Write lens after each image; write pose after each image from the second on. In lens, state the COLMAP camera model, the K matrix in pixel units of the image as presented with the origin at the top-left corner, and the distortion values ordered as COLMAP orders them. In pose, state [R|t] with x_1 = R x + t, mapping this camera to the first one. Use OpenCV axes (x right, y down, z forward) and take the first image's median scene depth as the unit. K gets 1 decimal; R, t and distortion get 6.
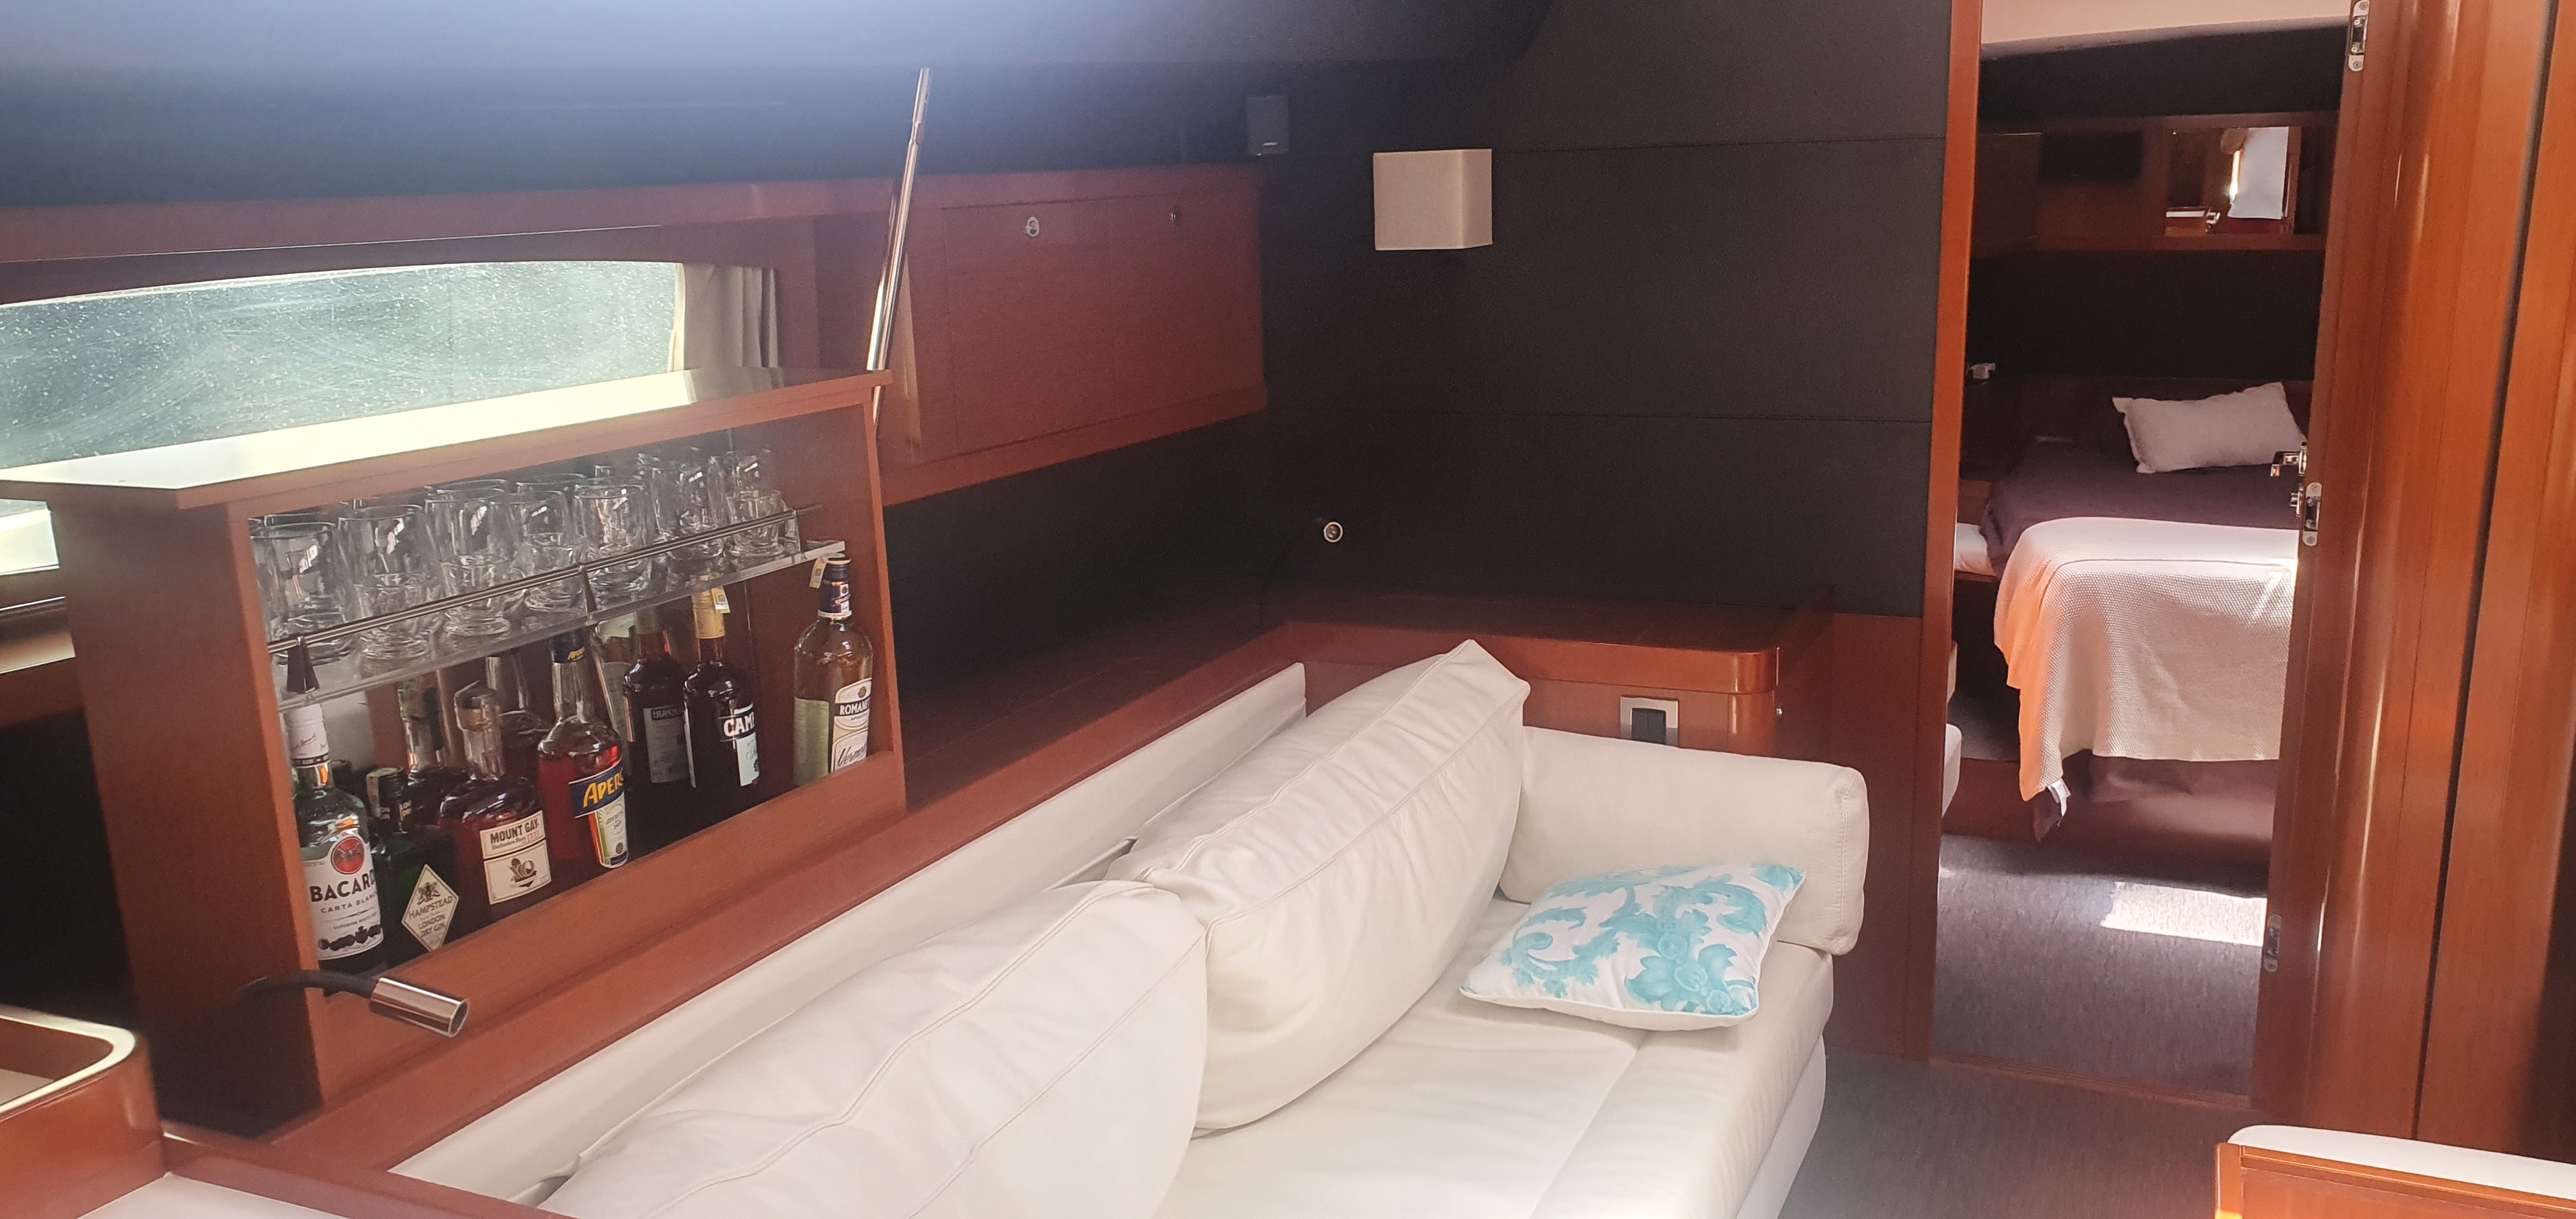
lens RADIAL K [[2038.1, 0, 1415.2], [0, 2038.1, 658.9], [0, 0, 1]] dist [0.010449, -0.007258]
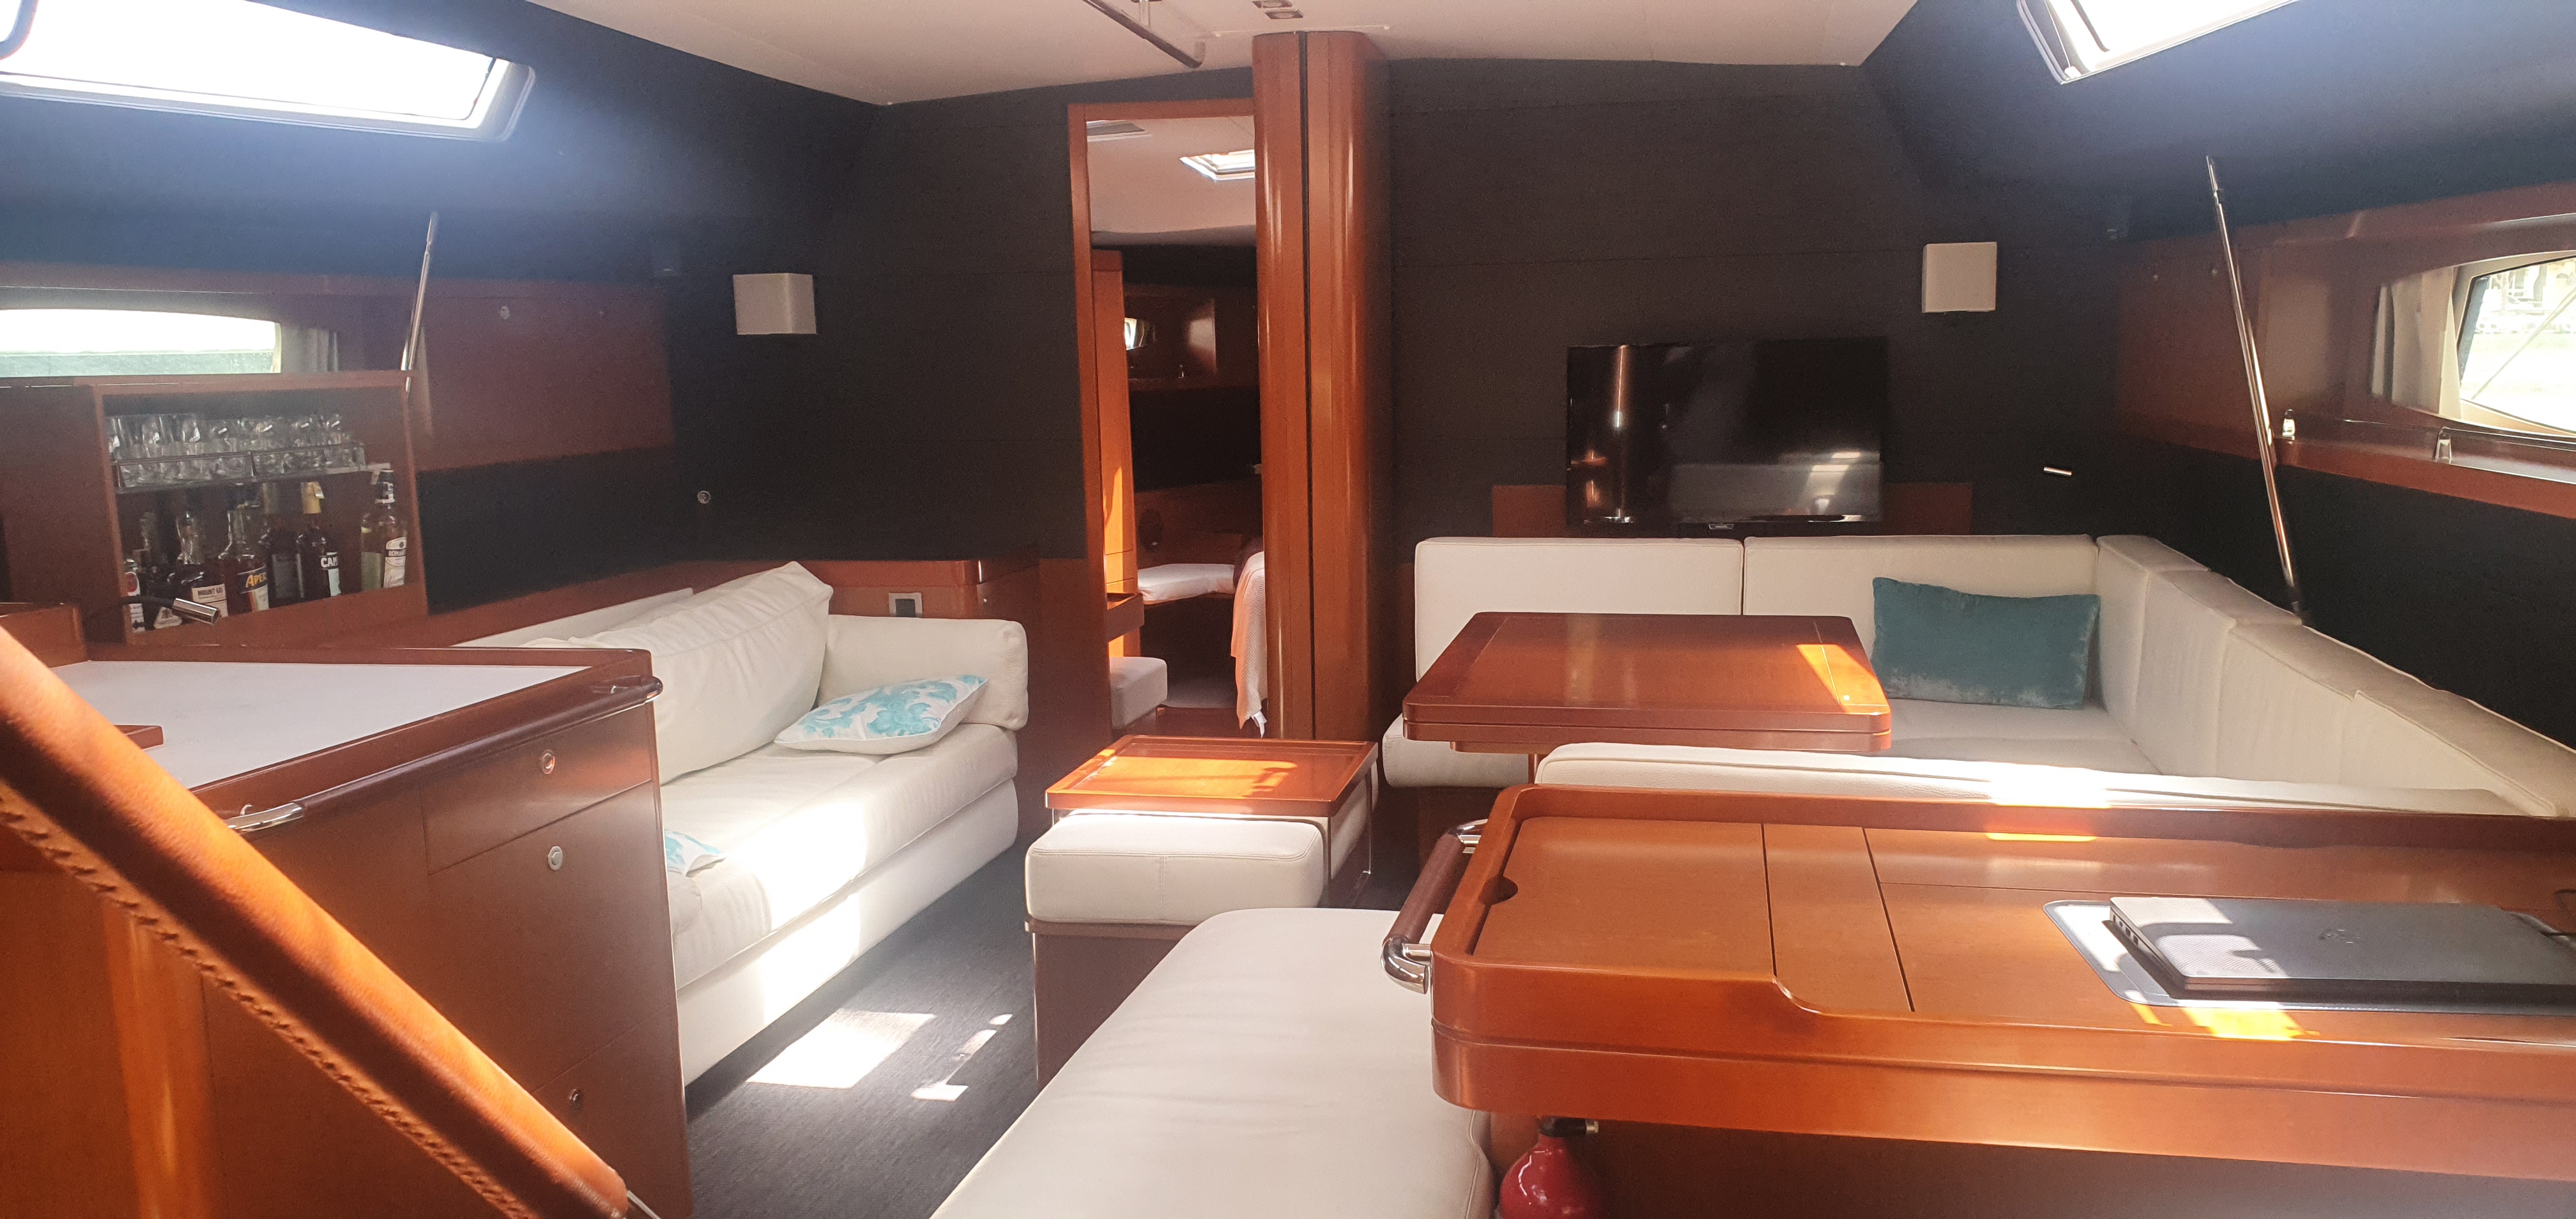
lens RADIAL K [[1940.5, 0, 1347.6], [0, 1940.5, 687.0], [0, 0, 1]] dist [0.005714, -0.004175]
pose [[0.979026, -0.033303, 0.200997, 0.170994], [0.047574, 0.996645, -0.066592, 0.254278], [-0.198105, 0.074757, 0.977326, -0.721167]]
